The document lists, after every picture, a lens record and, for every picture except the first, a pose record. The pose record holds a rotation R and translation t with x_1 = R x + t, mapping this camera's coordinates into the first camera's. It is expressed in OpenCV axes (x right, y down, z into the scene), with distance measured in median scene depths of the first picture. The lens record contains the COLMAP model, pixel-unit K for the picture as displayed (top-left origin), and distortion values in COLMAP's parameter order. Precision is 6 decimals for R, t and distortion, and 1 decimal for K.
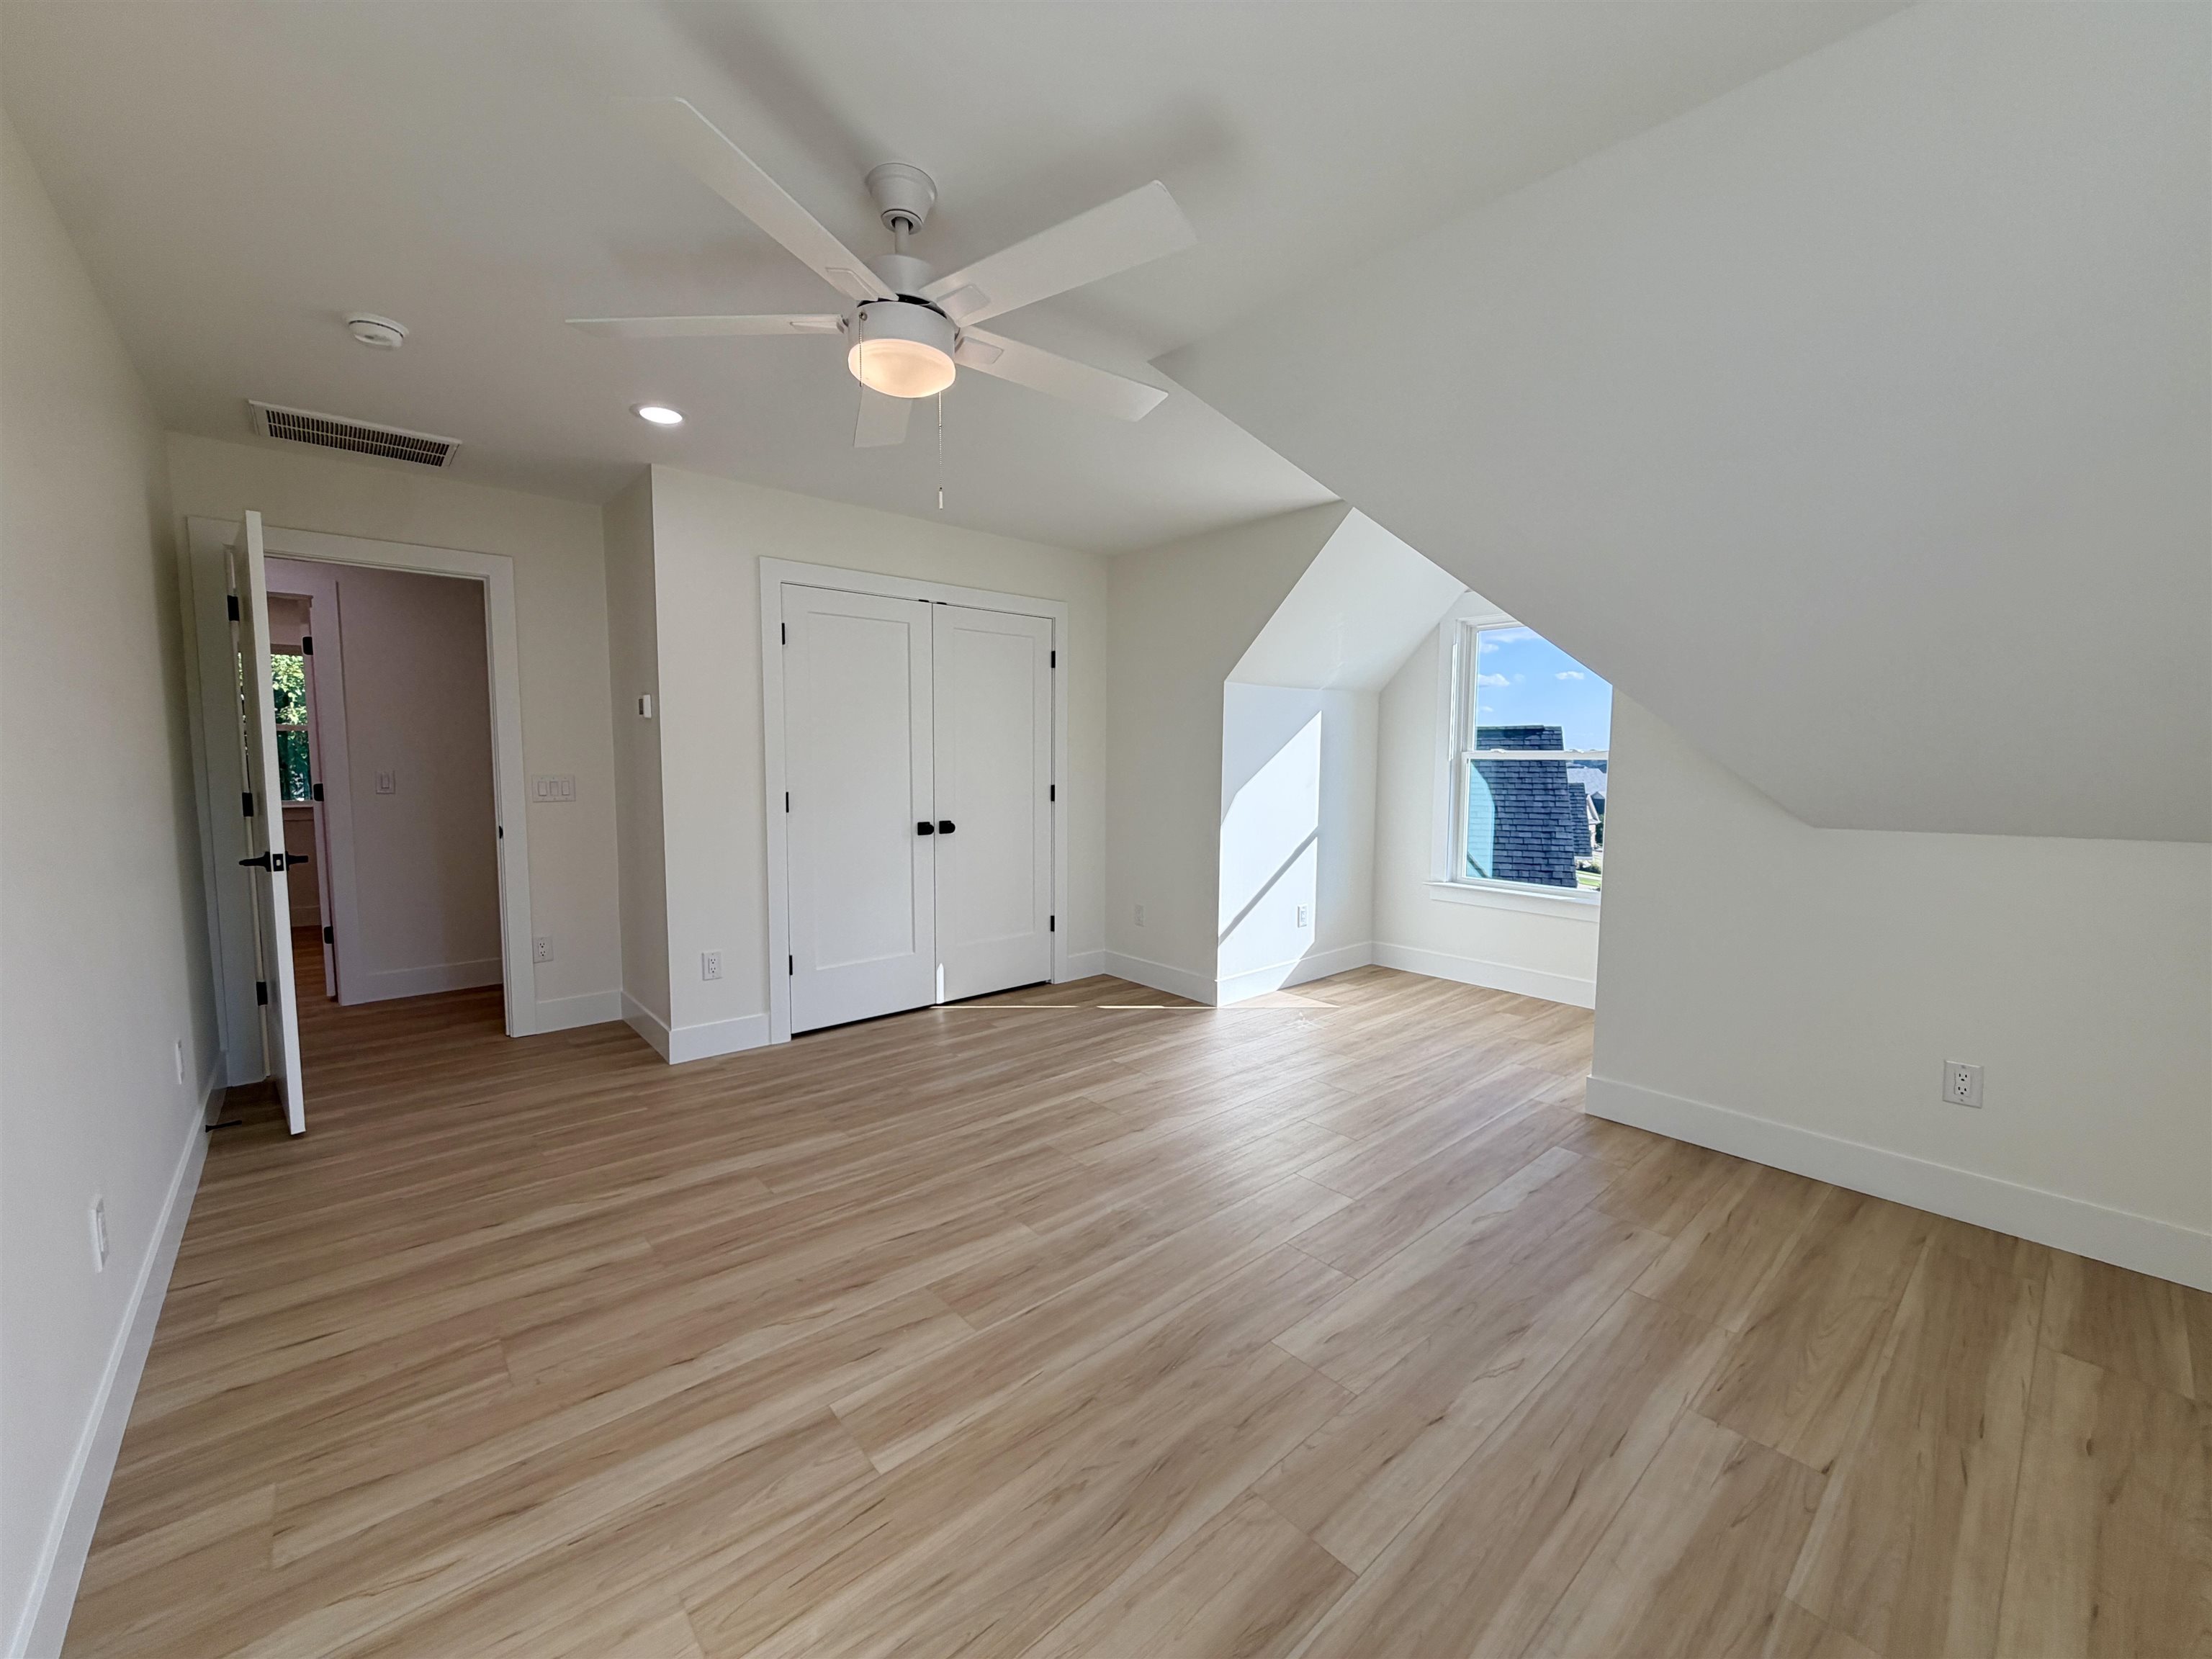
lens RADIAL K [[884.7, 0, 1106.0], [0, 884.7, 829.5], [0, 0, 1]] dist [-0.001835, -0.000114]
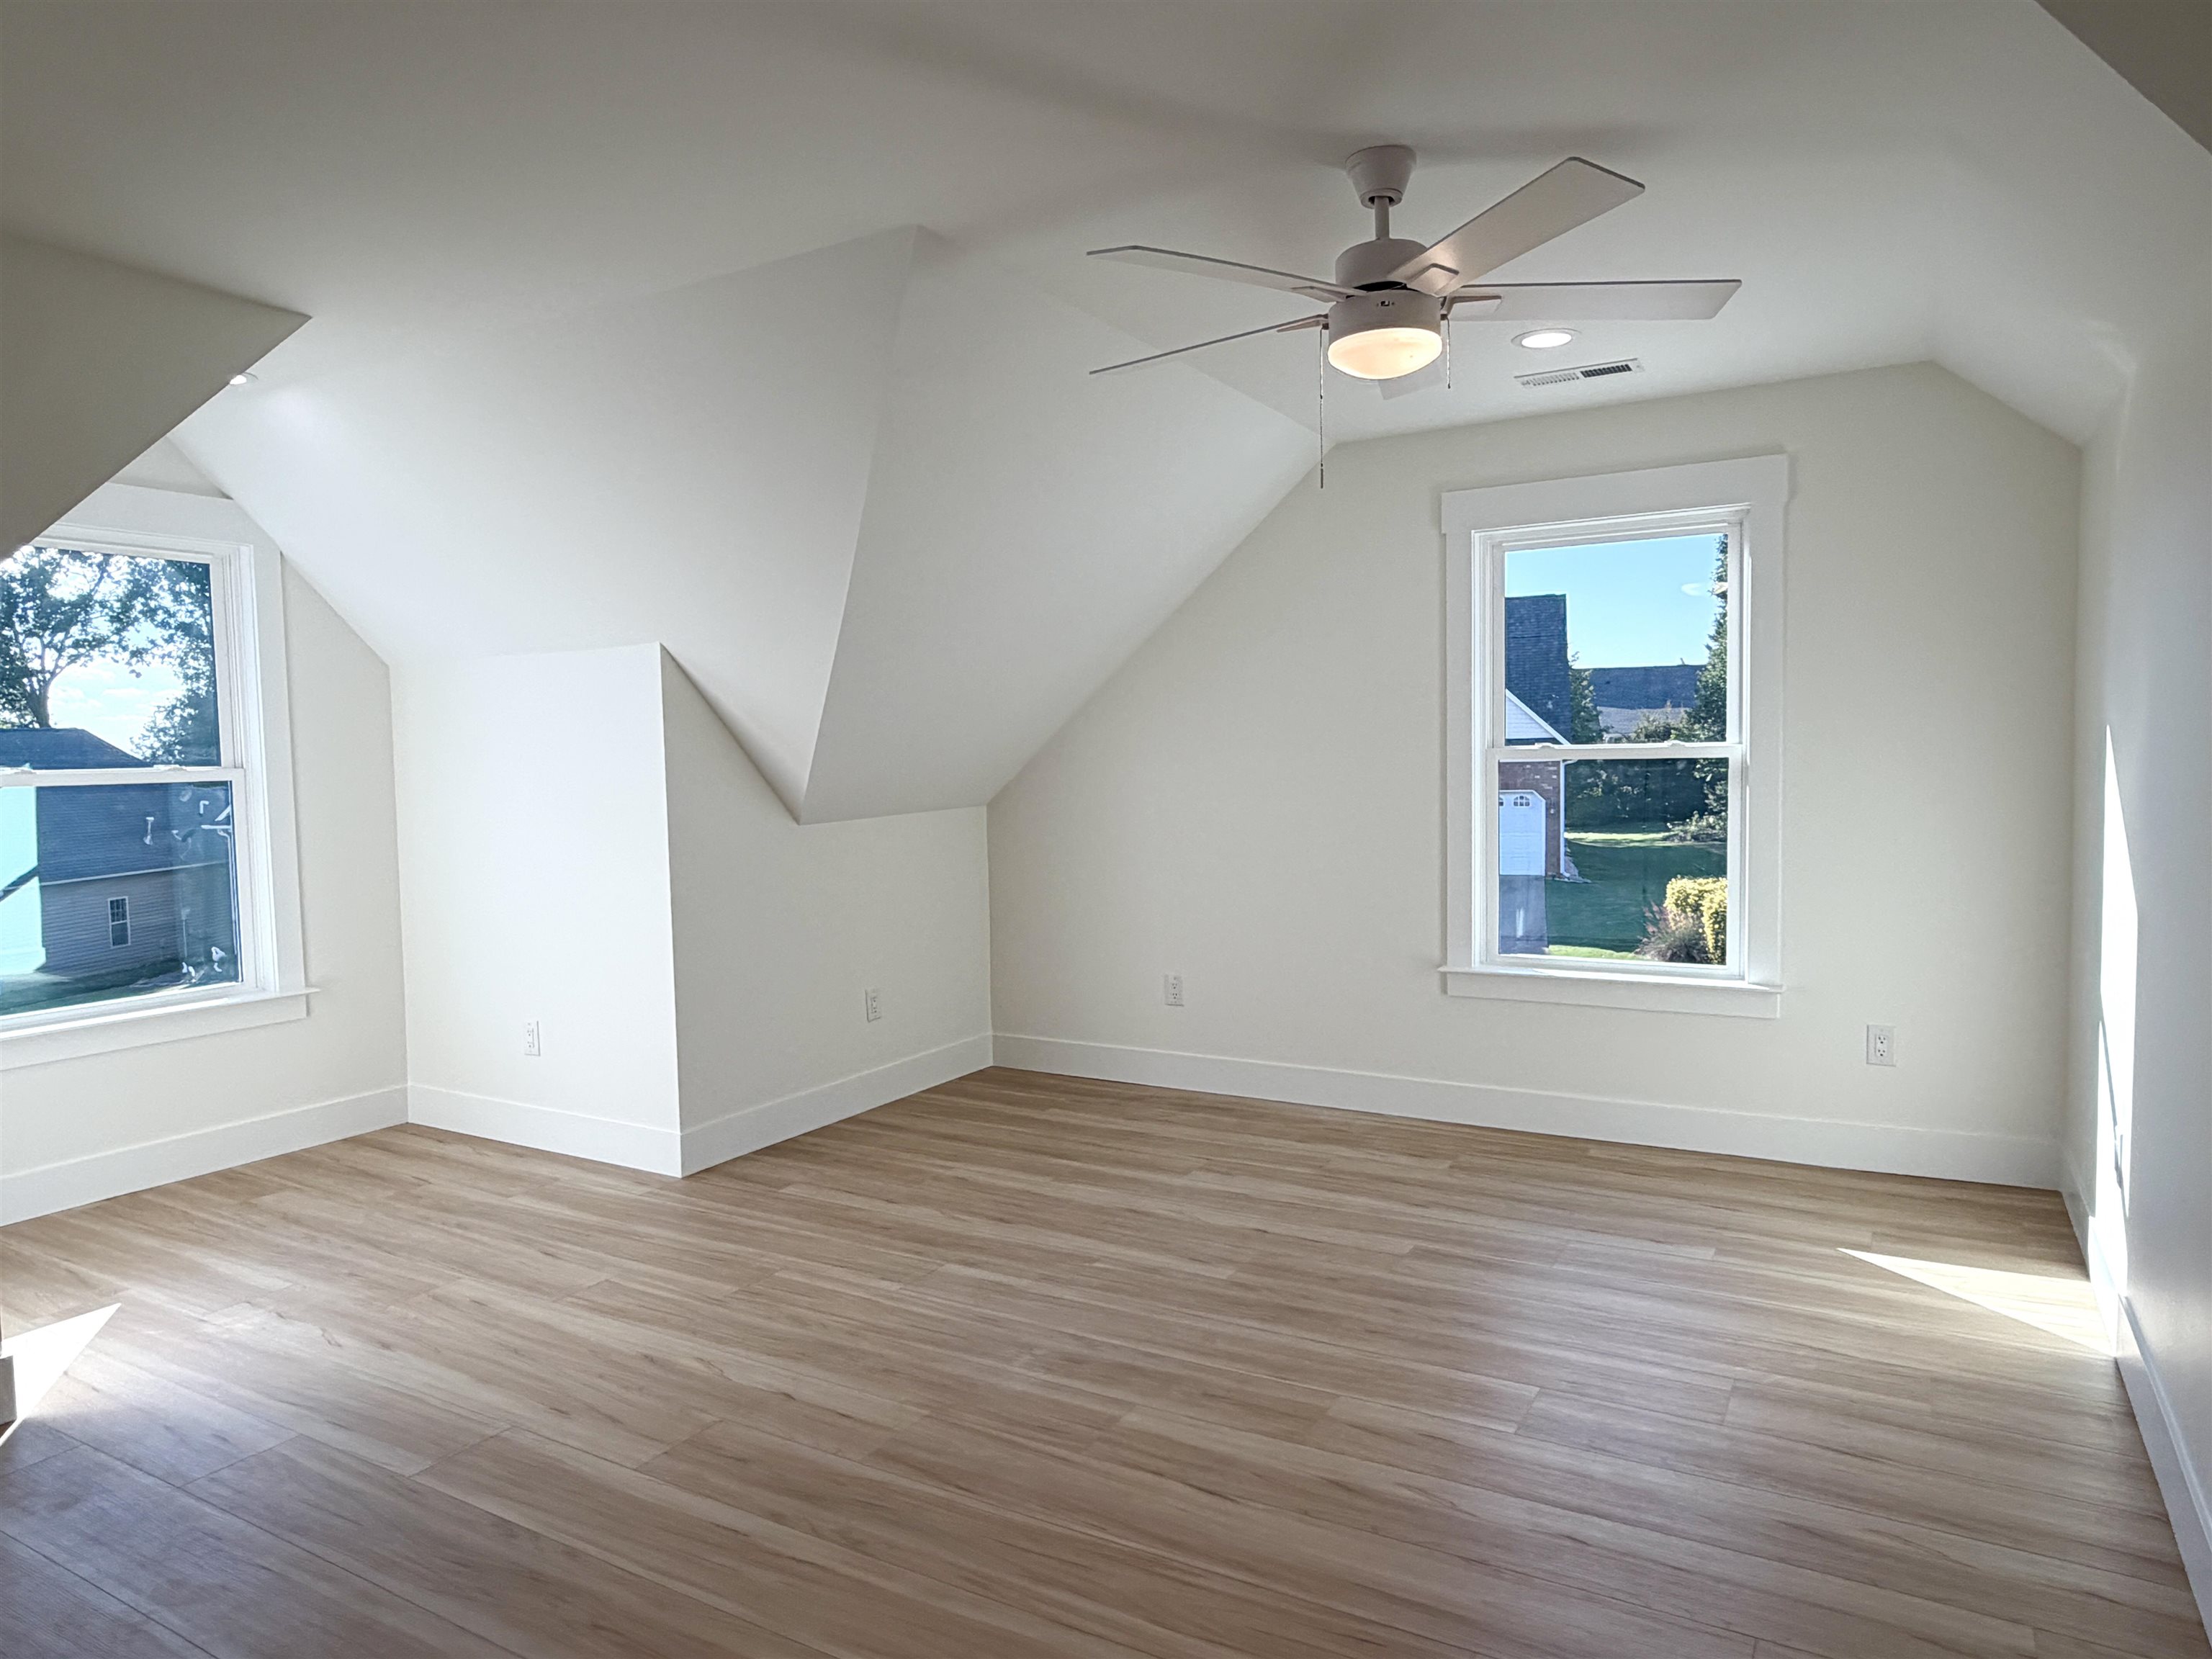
lens RADIAL K [[1344.8, 0, 1106.0], [0, 1344.8, 829.5], [0, 0, 1]] dist [-0.002621, -0.000902]
pose [[-0.304088, -0.057142, 0.950929, -1.010984], [0.102419, 0.990453, 0.092269, -0.119474], [-0.947122, 0.125451, -0.295332, 1.172406]]
